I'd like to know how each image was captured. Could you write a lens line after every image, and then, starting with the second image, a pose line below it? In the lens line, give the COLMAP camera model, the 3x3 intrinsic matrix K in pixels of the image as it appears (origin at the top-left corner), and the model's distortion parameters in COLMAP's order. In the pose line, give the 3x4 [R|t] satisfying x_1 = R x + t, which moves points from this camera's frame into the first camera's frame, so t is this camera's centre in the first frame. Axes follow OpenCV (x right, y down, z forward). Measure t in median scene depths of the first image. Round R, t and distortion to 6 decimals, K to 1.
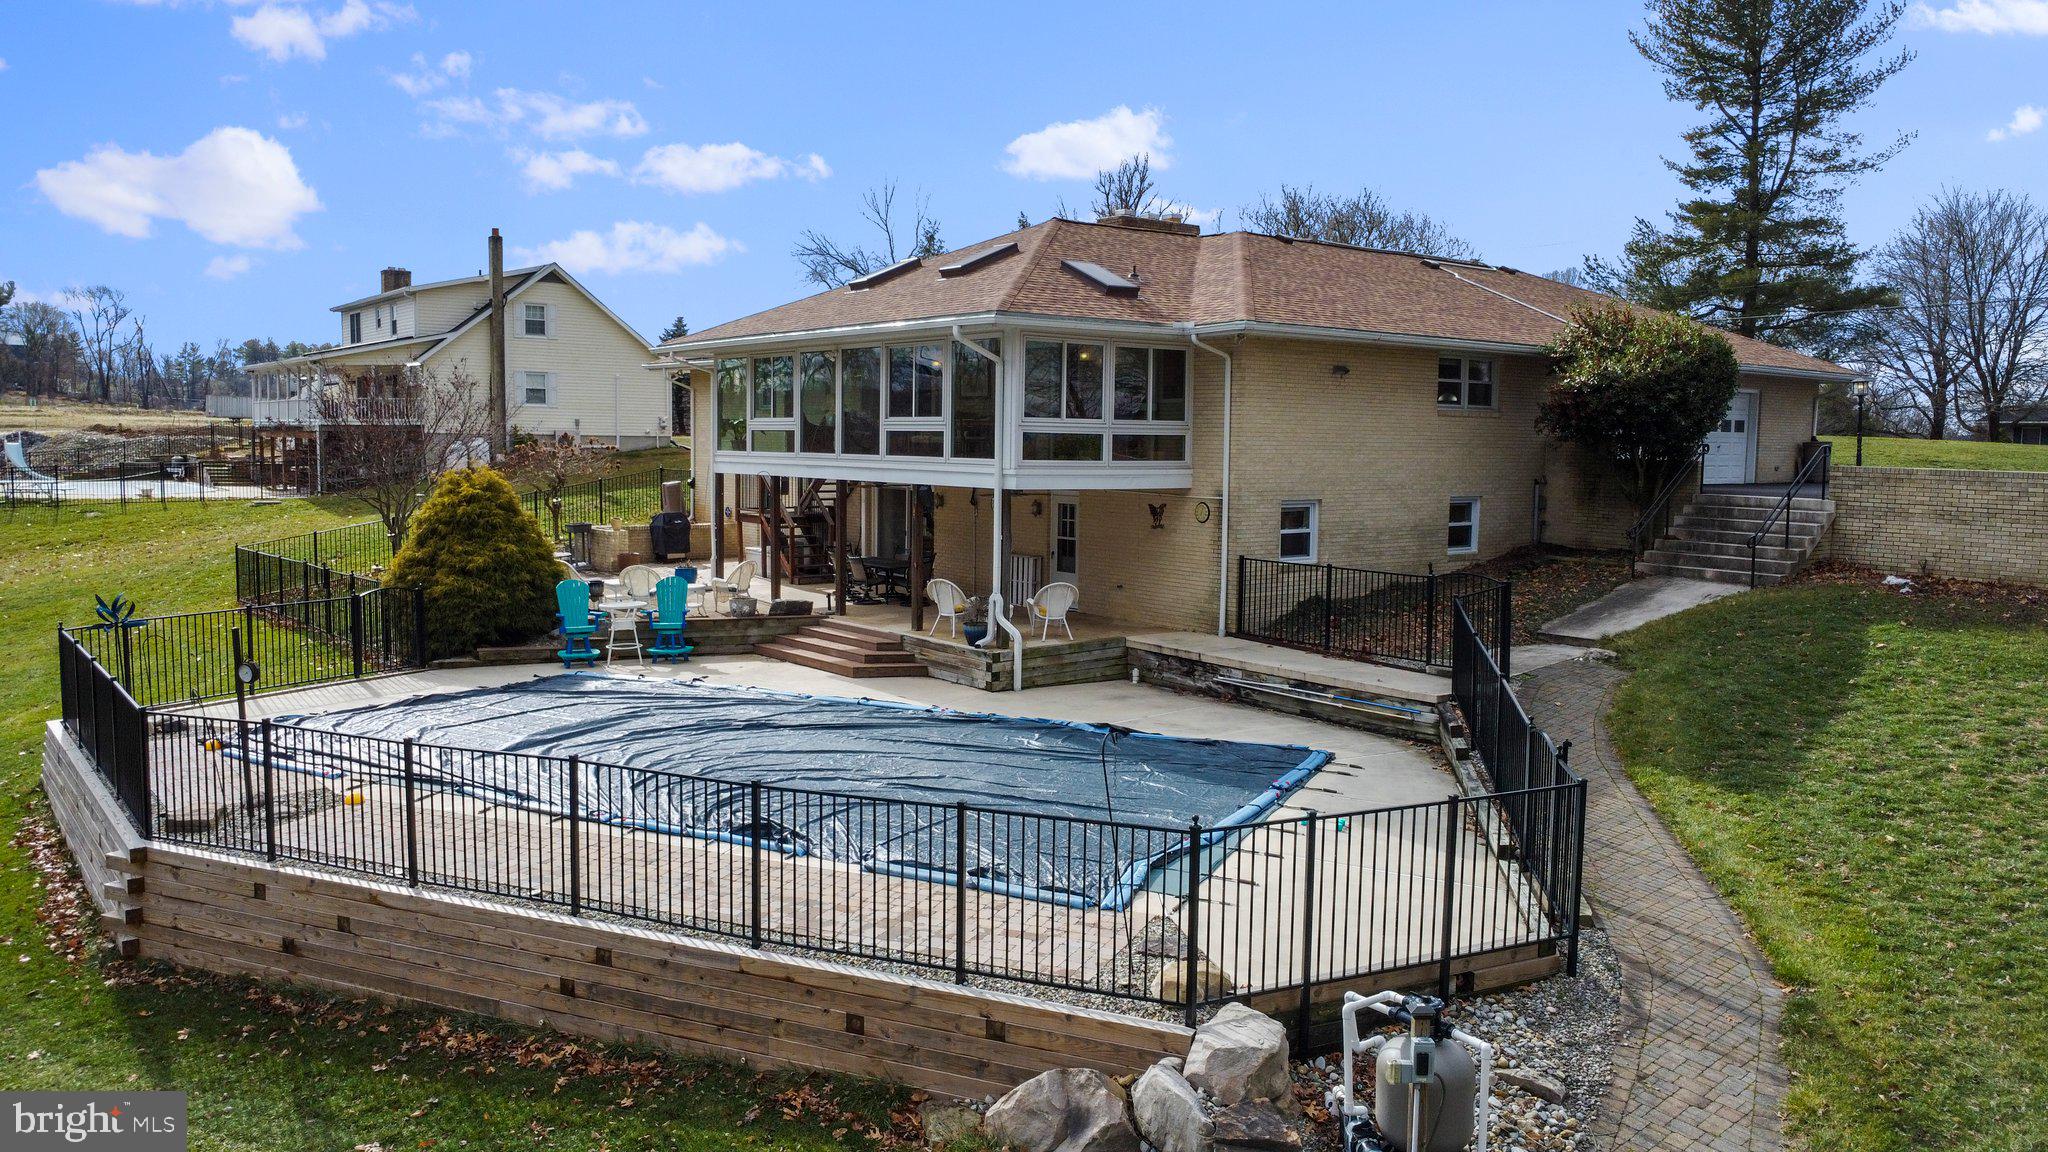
lens RADIAL K [[1487.1, 0, 1024.0], [0, 1487.1, 576.0], [0, 0, 1]] dist [-0.015606, -0.025505]
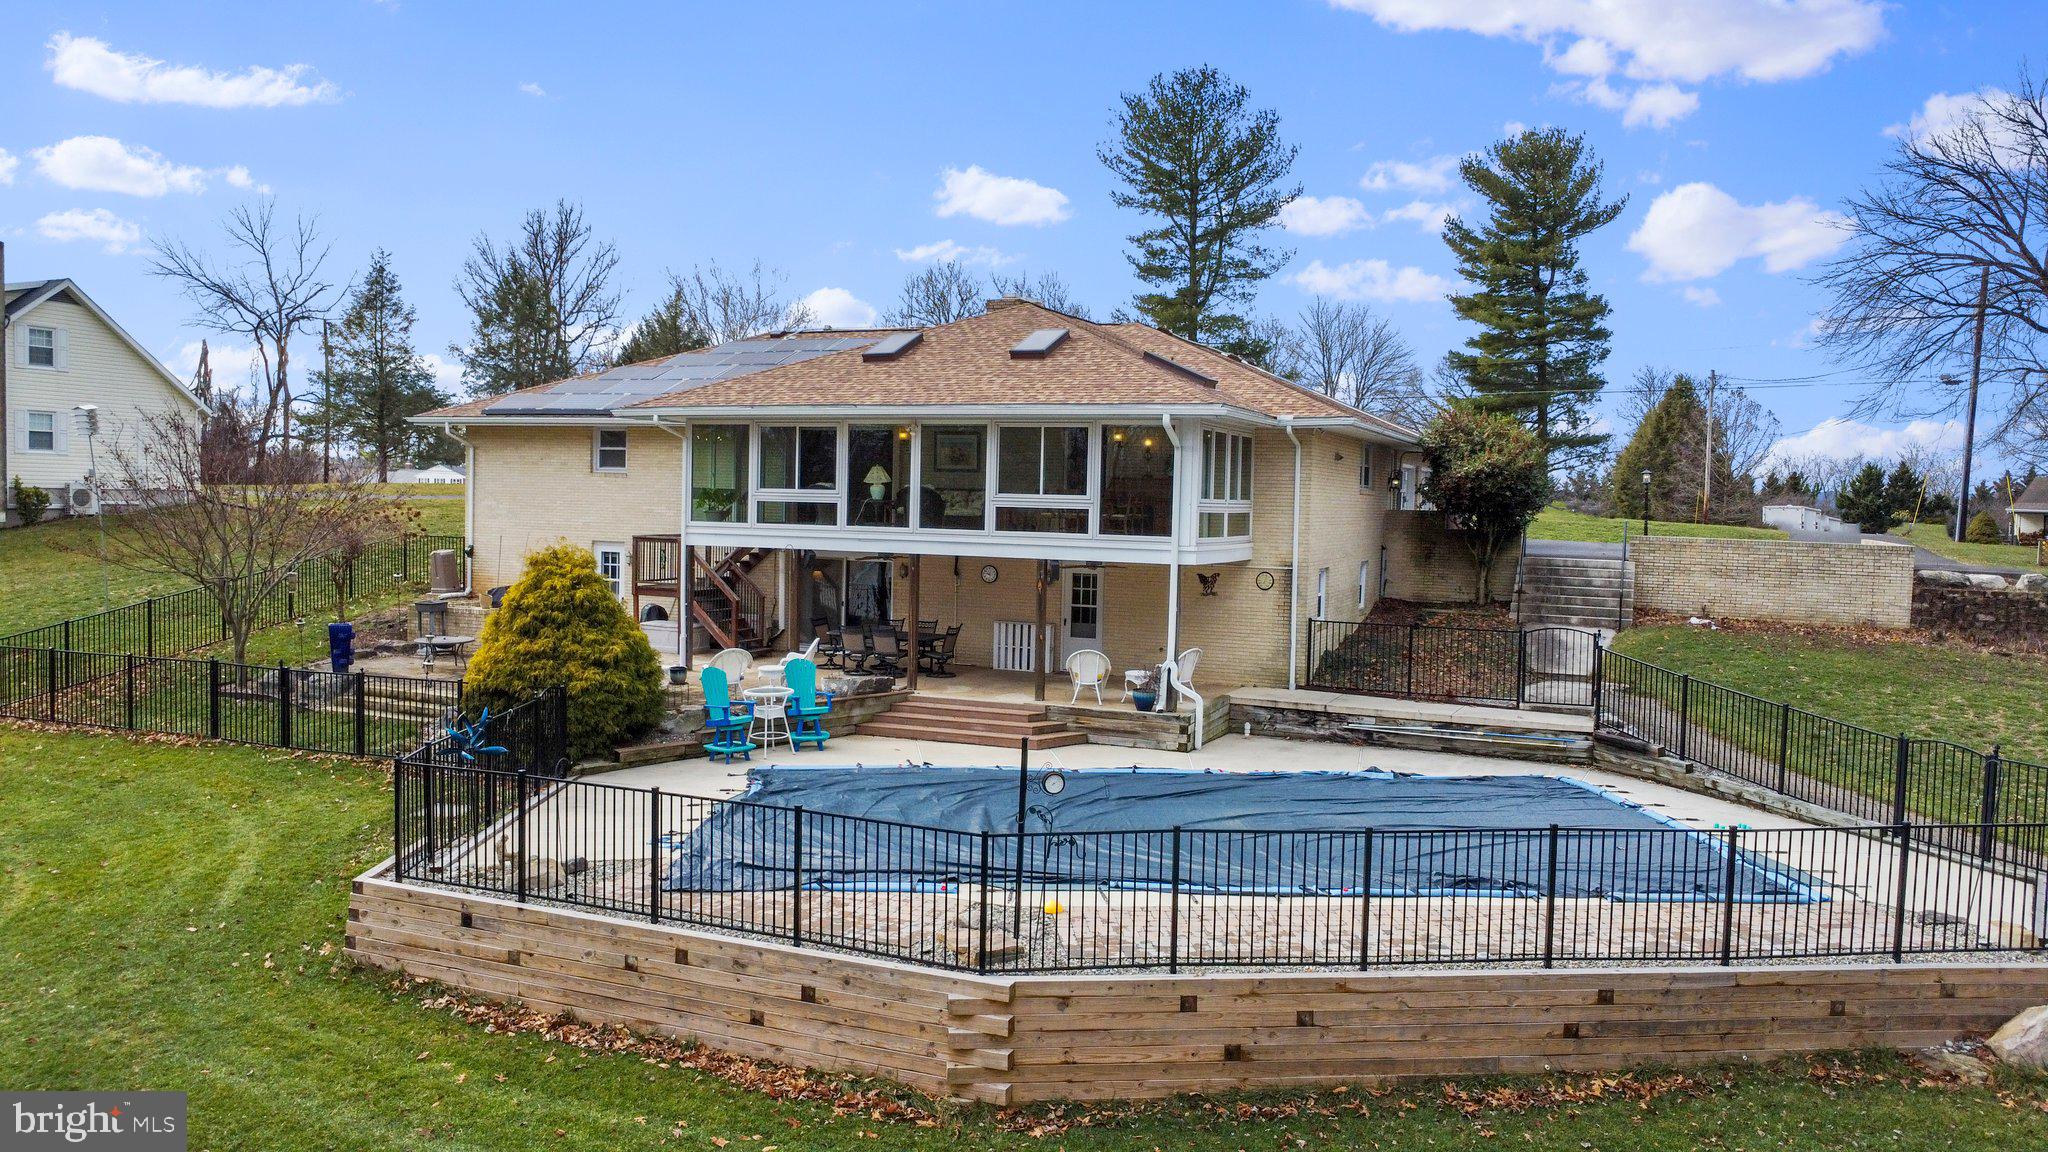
lens RADIAL K [[1487.1, 0, 1024.0], [0, 1487.1, 576.0], [0, 0, 1]] dist [-0.015606, -0.025505]
pose [[0.874708, -0.018479, 0.484298, -0.607778], [0.033407, 0.999195, -0.022212, -0.028313], [-0.483498, 0.035608, 0.874621, 0.103336]]
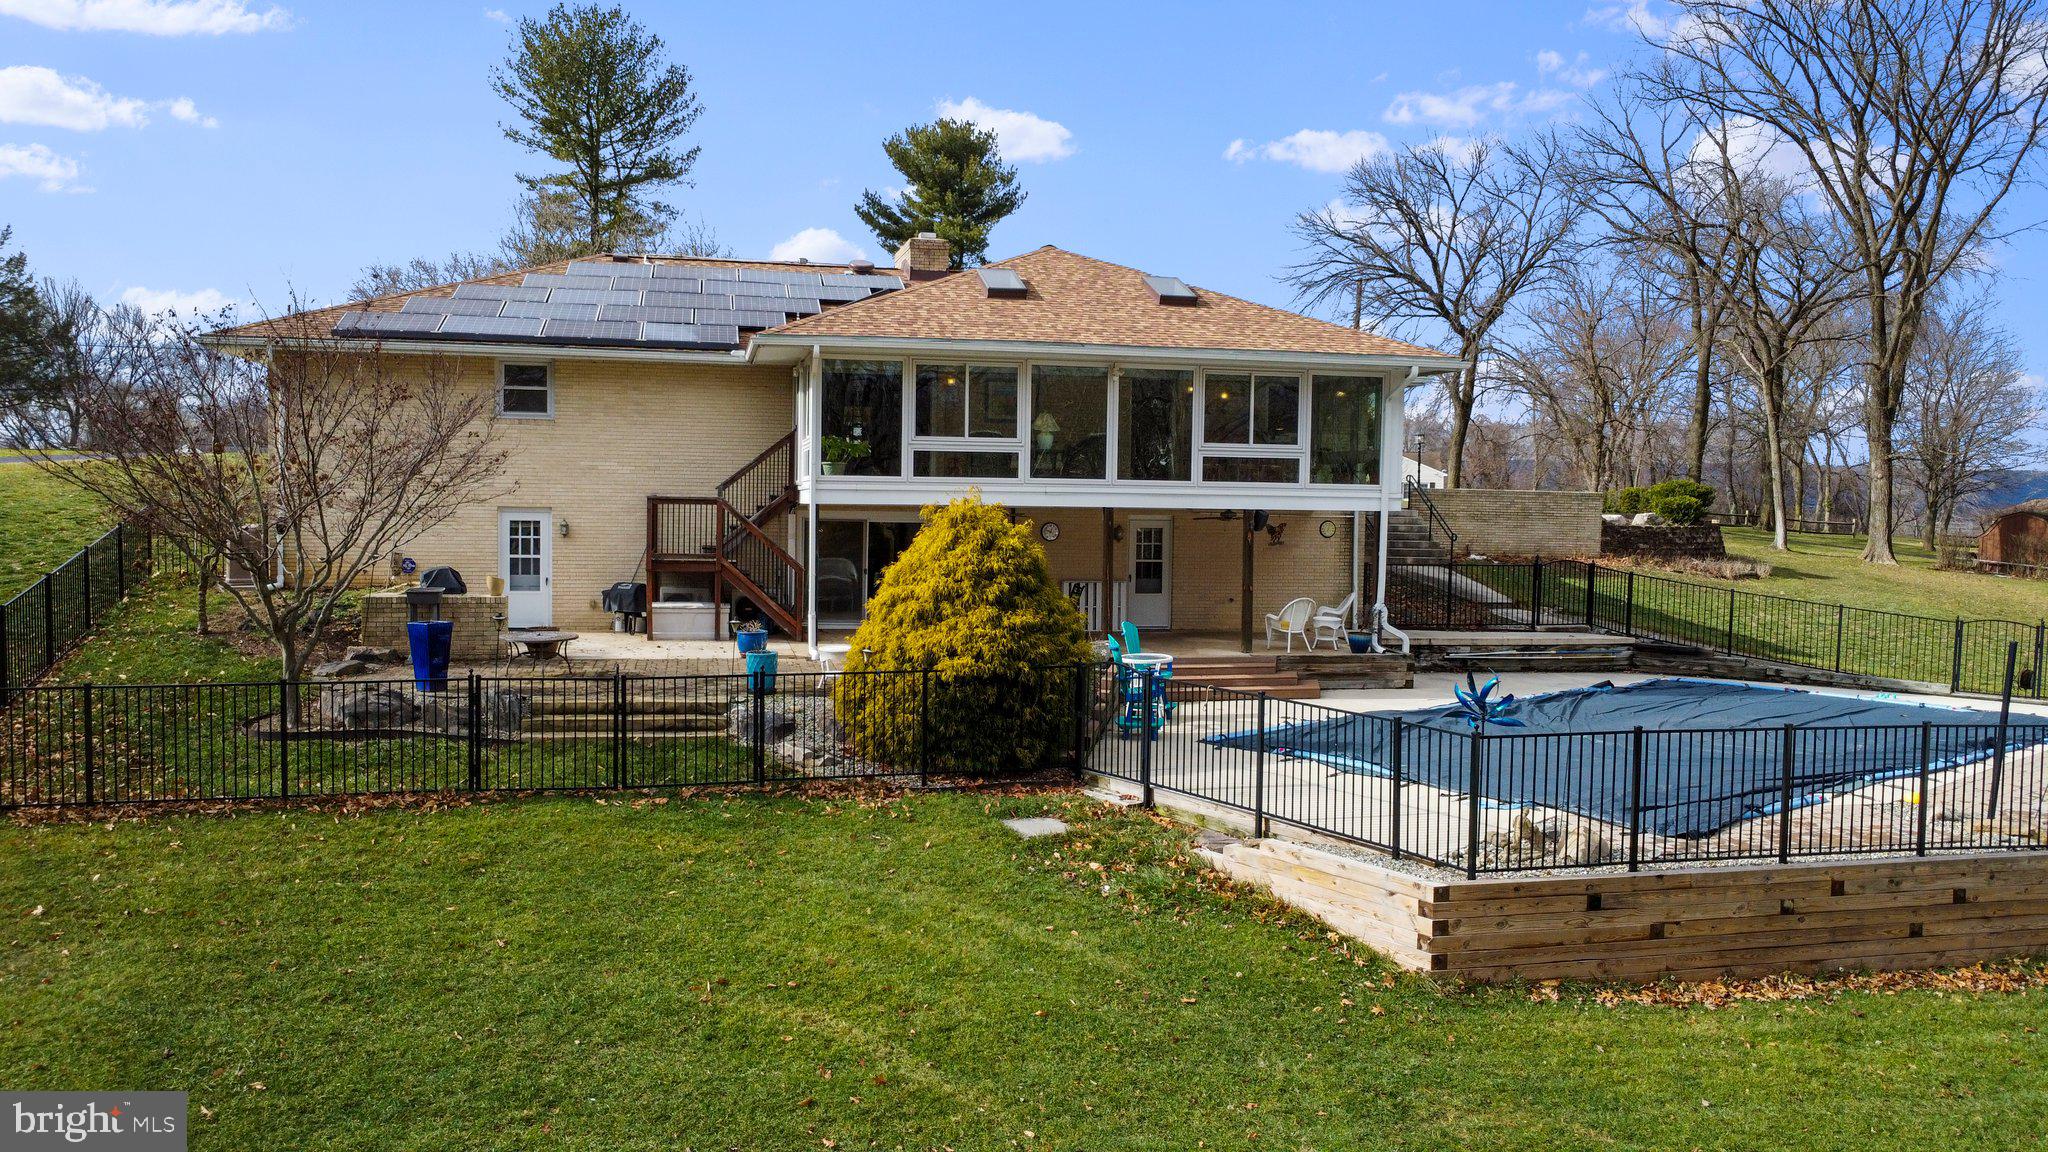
lens RADIAL K [[1487.1, 0, 1024.0], [0, 1487.1, 576.0], [0, 0, 1]] dist [-0.015606, -0.025505]
pose [[0.437907, -0.056903, 0.897217, -1.102116], [0.073715, 0.996907, 0.027247, -0.057488], [-0.895993, 0.054207, 0.440748, 0.716847]]
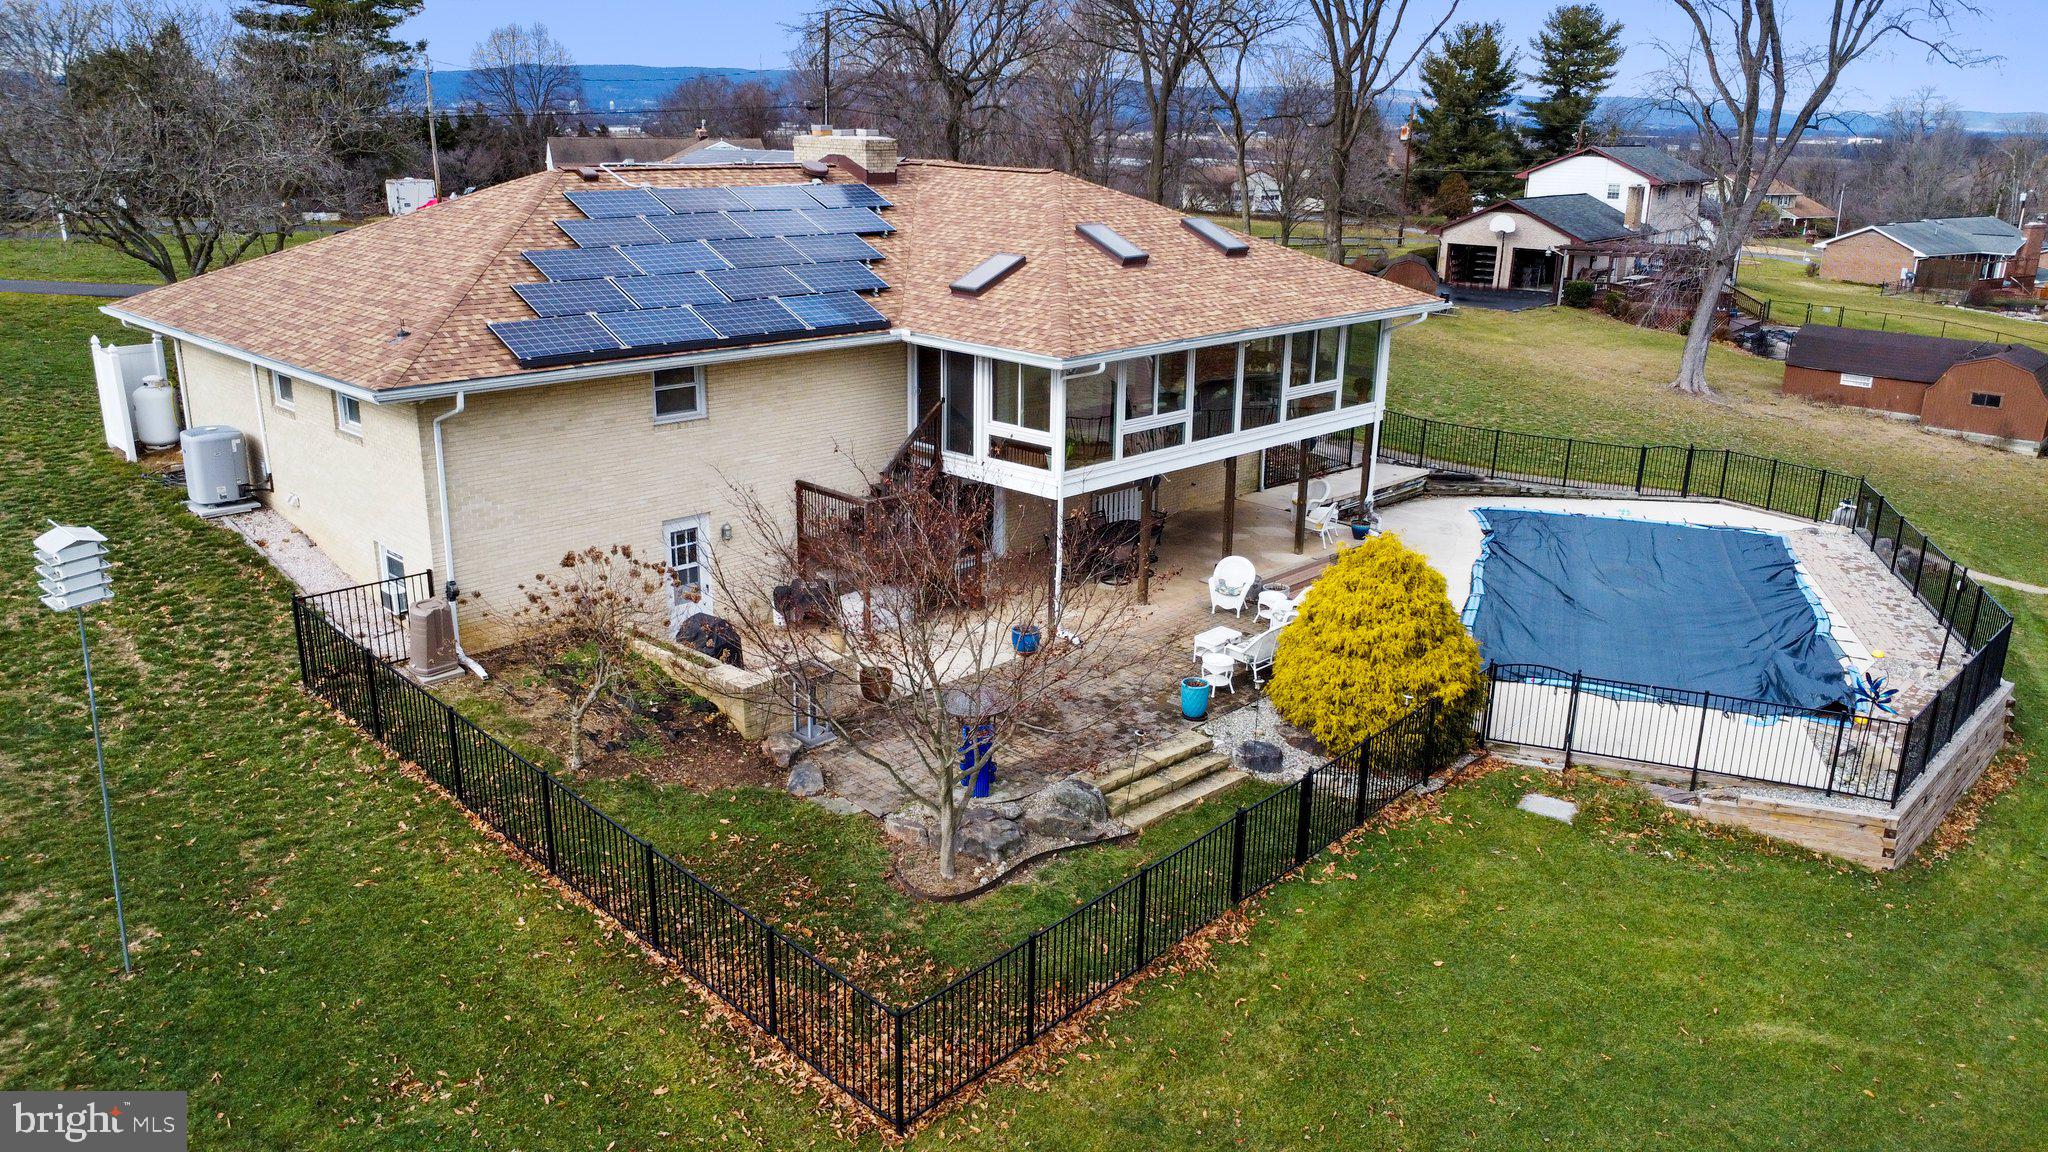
lens RADIAL K [[1461.9, 0, 1024.0], [0, 1461.9, 576.0], [0, 0, 1]] dist [-0.001812, -0.001185]
pose [[-0.128115, -0.312130, 0.941362, -1.249951], [0.076079, 0.943294, 0.323124, -0.373089], [-0.988837, 0.113015, -0.097104, 1.410495]]
